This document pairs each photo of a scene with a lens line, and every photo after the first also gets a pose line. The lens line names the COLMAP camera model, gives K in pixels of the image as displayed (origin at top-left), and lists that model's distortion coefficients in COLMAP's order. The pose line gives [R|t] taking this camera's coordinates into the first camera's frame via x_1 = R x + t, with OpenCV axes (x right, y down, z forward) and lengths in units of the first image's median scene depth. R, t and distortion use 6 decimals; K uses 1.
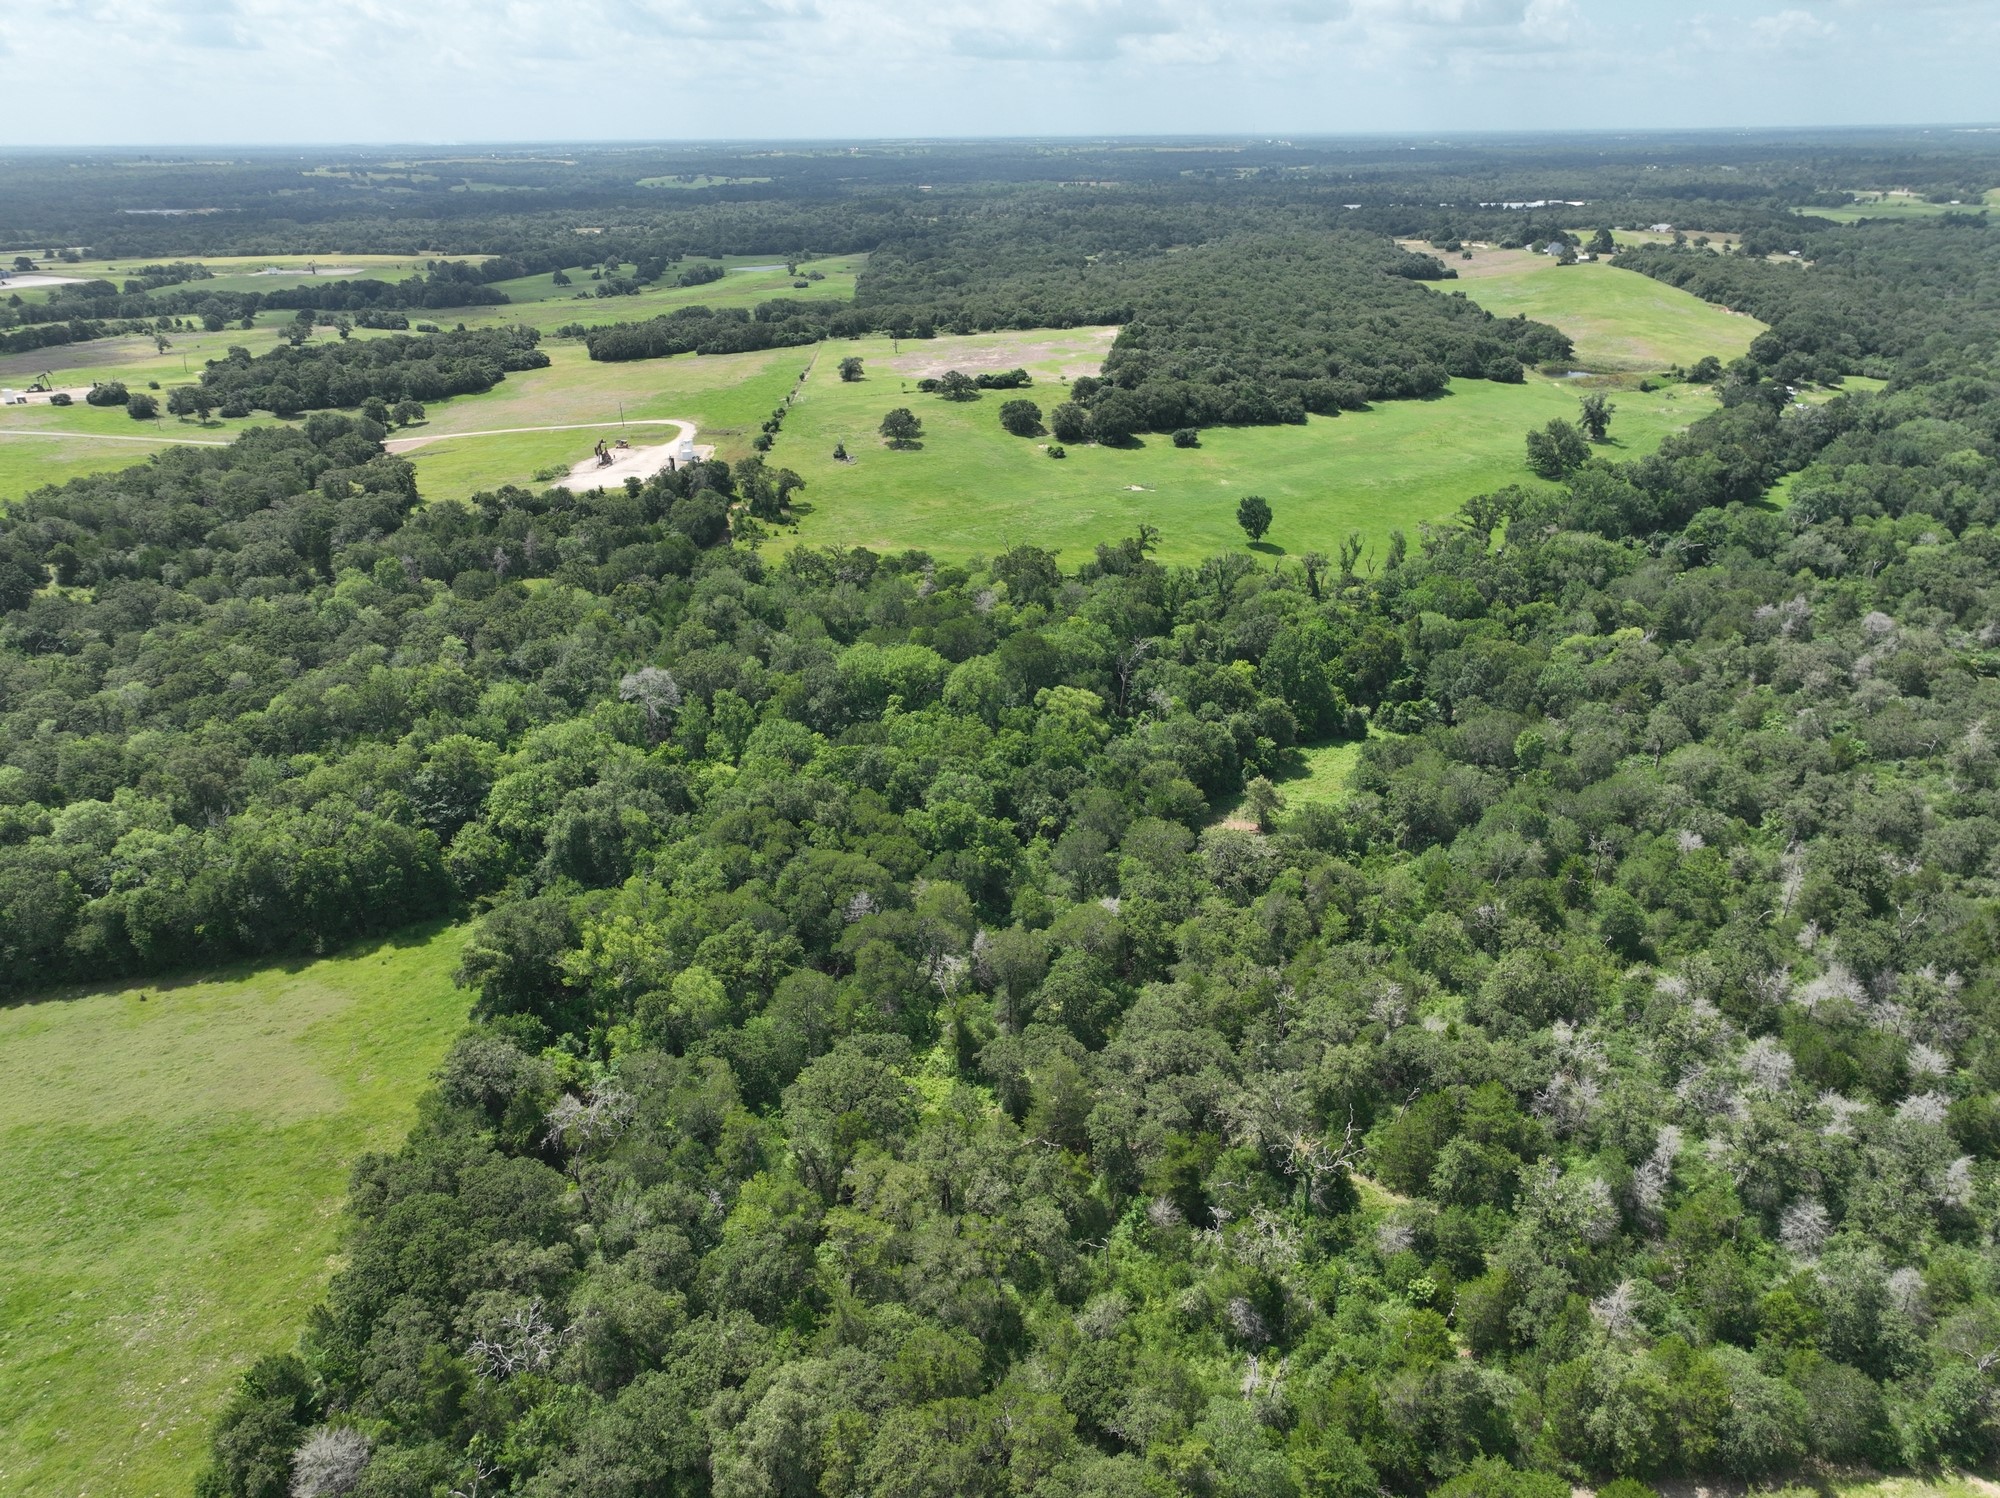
lens RADIAL K [[1409.4, 0, 999.4], [0, 1409.4, 766.8], [0, 0, 1]] dist [-0.005270, 0.024522]
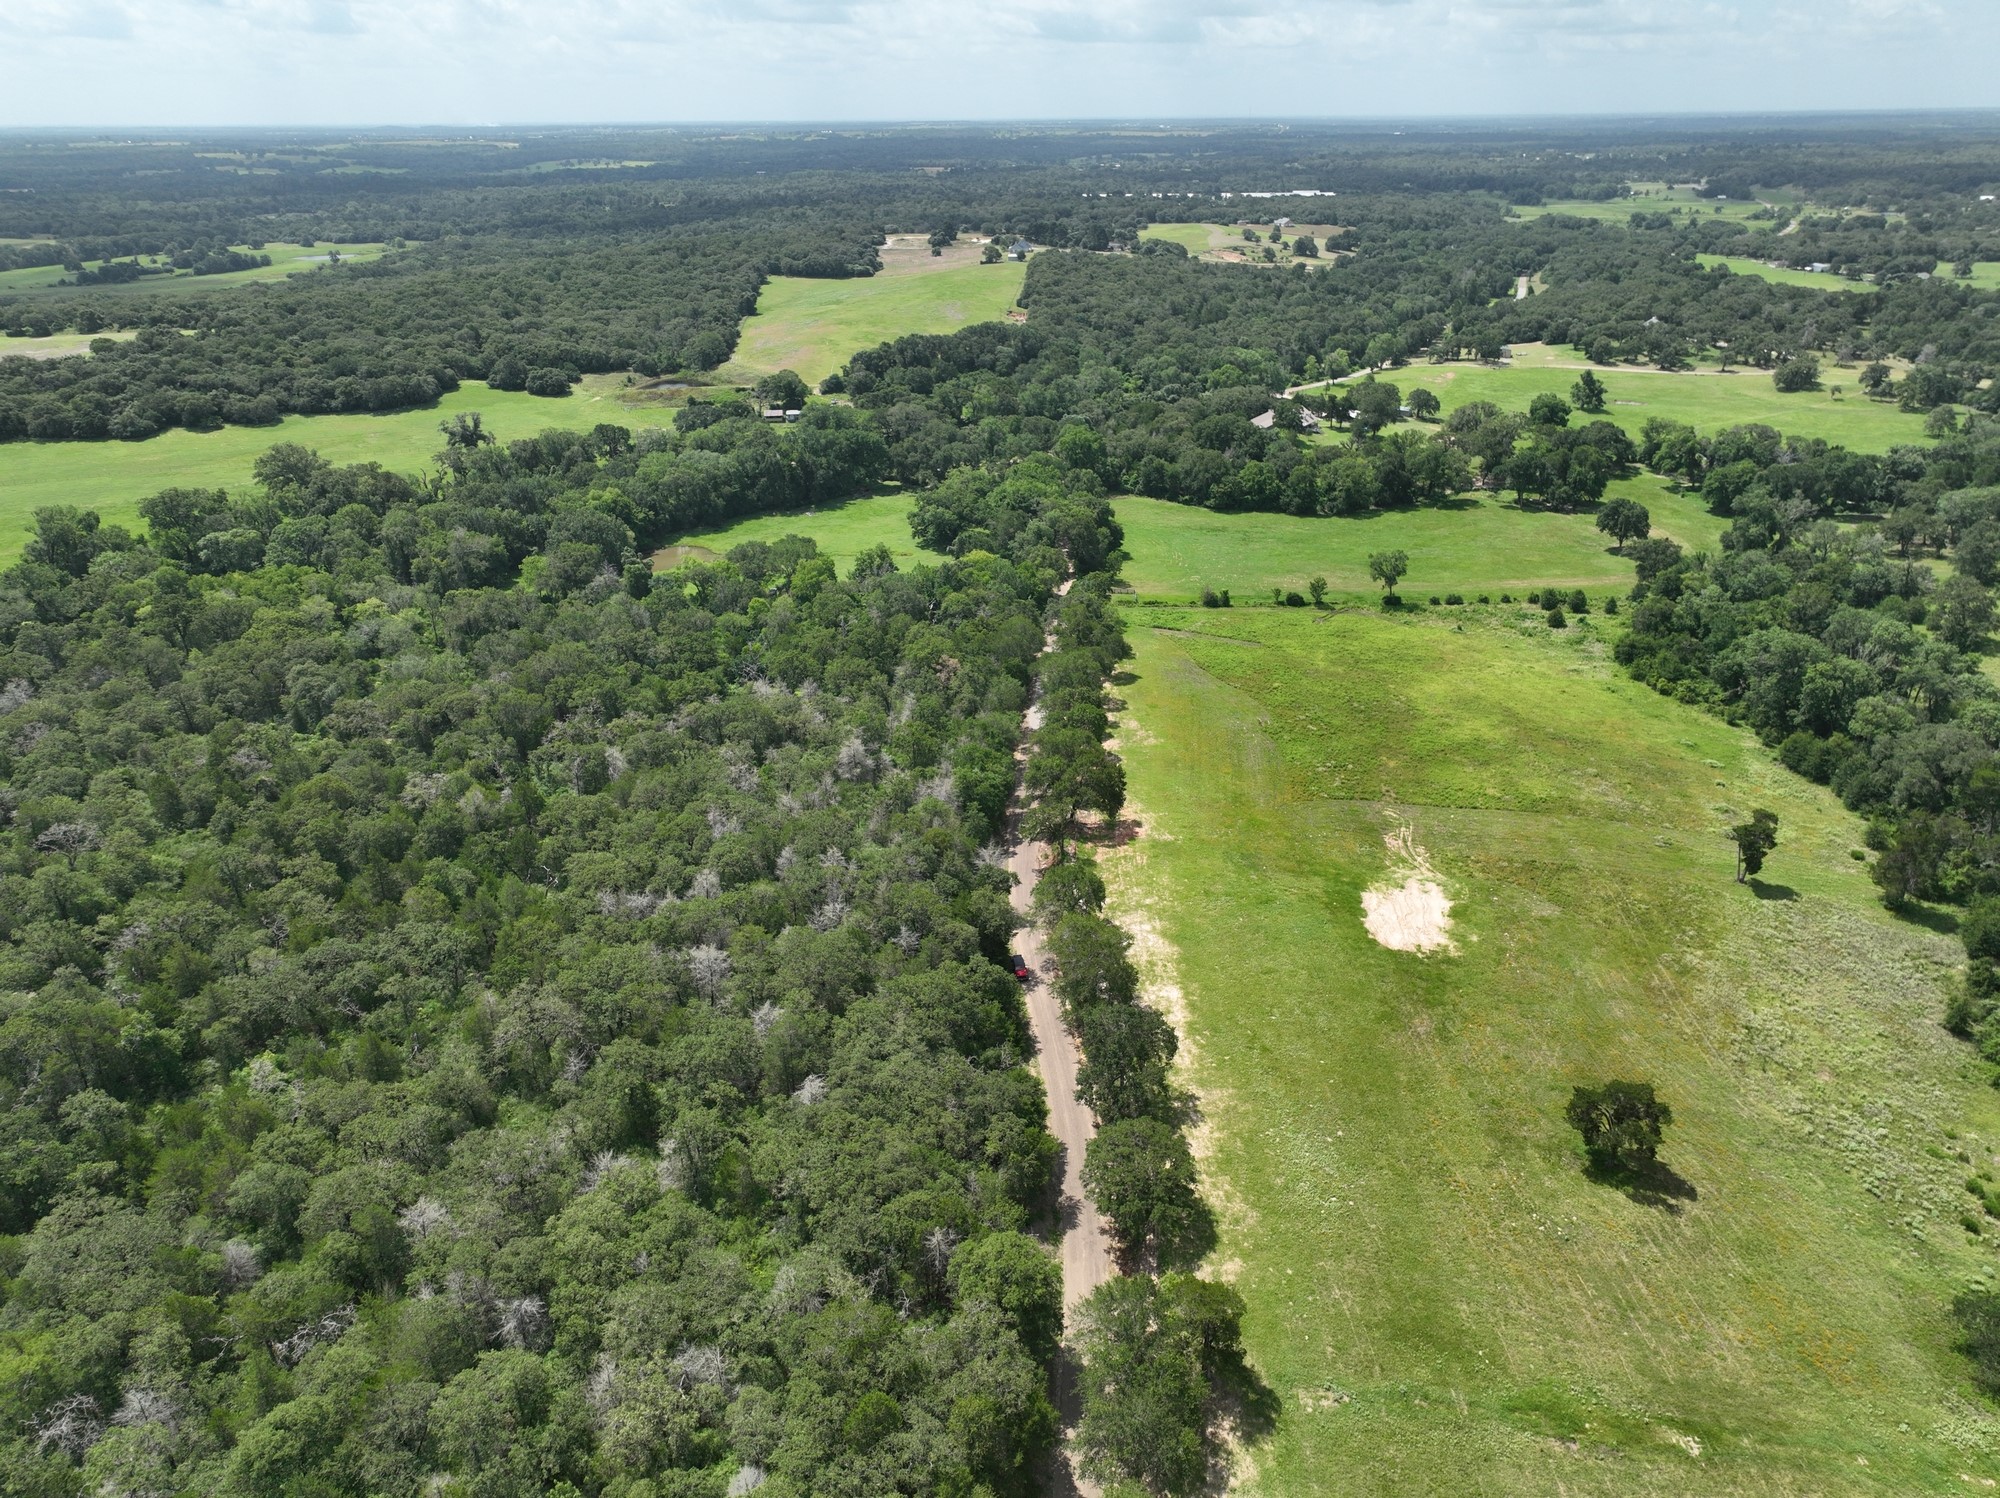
lens RADIAL K [[1409.4, 0, 999.0], [0, 1409.4, 722.1], [0, 0, 1]] dist [-0.005270, 0.024522]
pose [[0.998154, 0.026057, -0.054861, 0.645076], [-0.026912, 0.999527, -0.014903, -0.044020], [0.054447, 0.016351, 0.998383, 0.074771]]
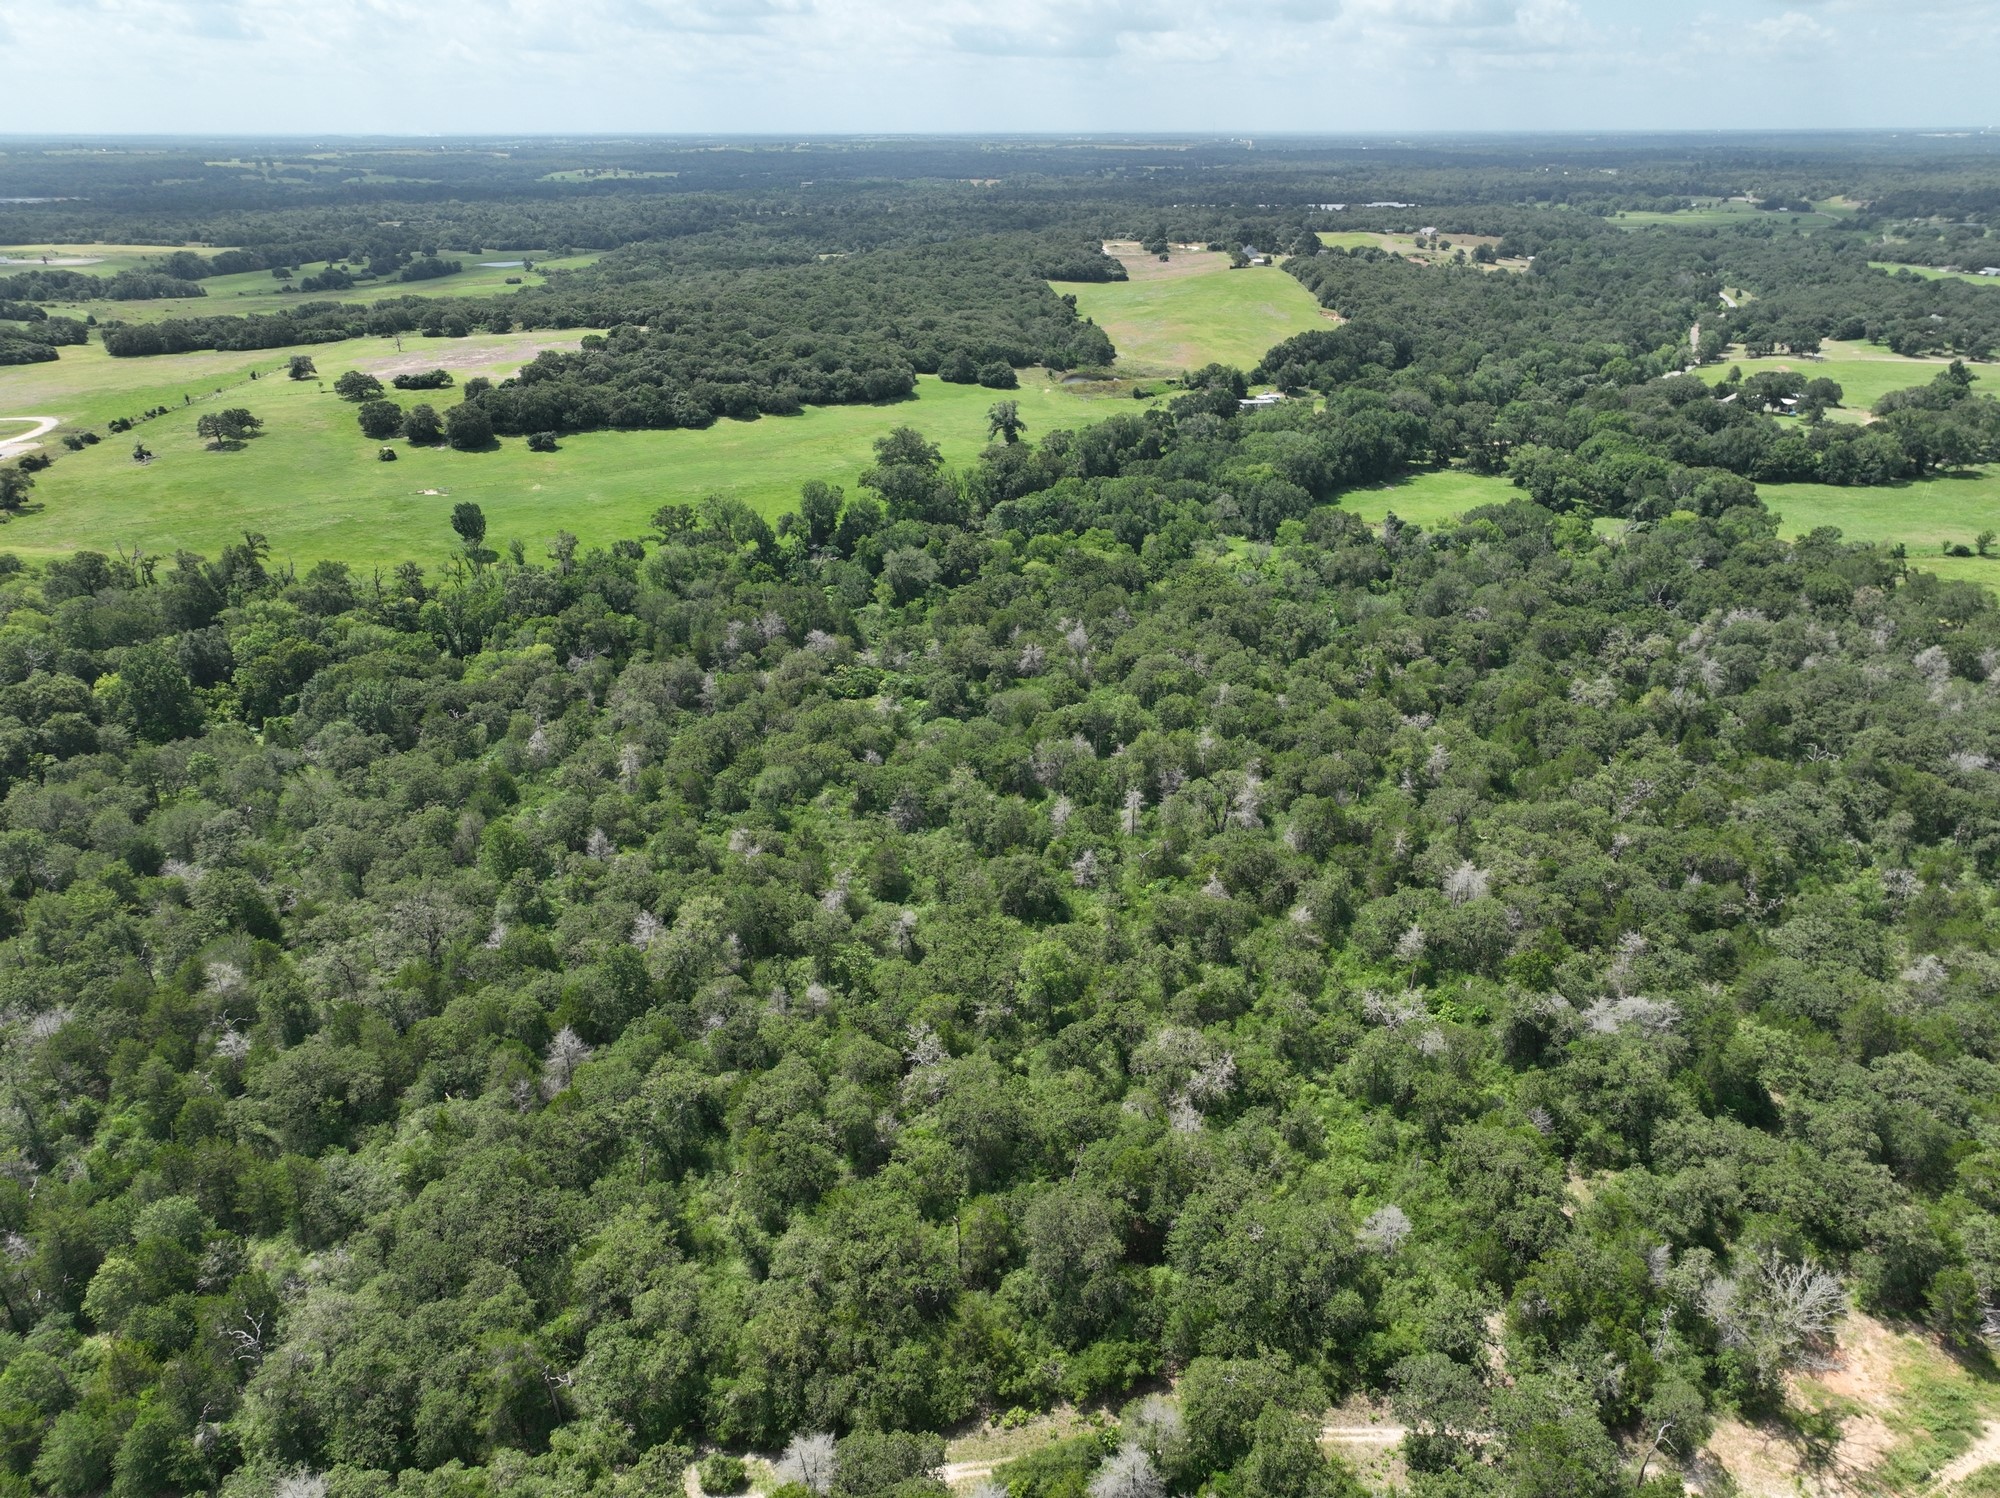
lens RADIAL K [[1409.4, 0, 992.1], [0, 1409.4, 749.7], [0, 0, 1]] dist [-0.005270, 0.024522]
pose [[0.999936, 0.010353, -0.004649, 0.326642], [-0.010388, 0.999917, -0.007628, -0.008598], [0.004570, 0.007675, 0.999960, 0.007761]]
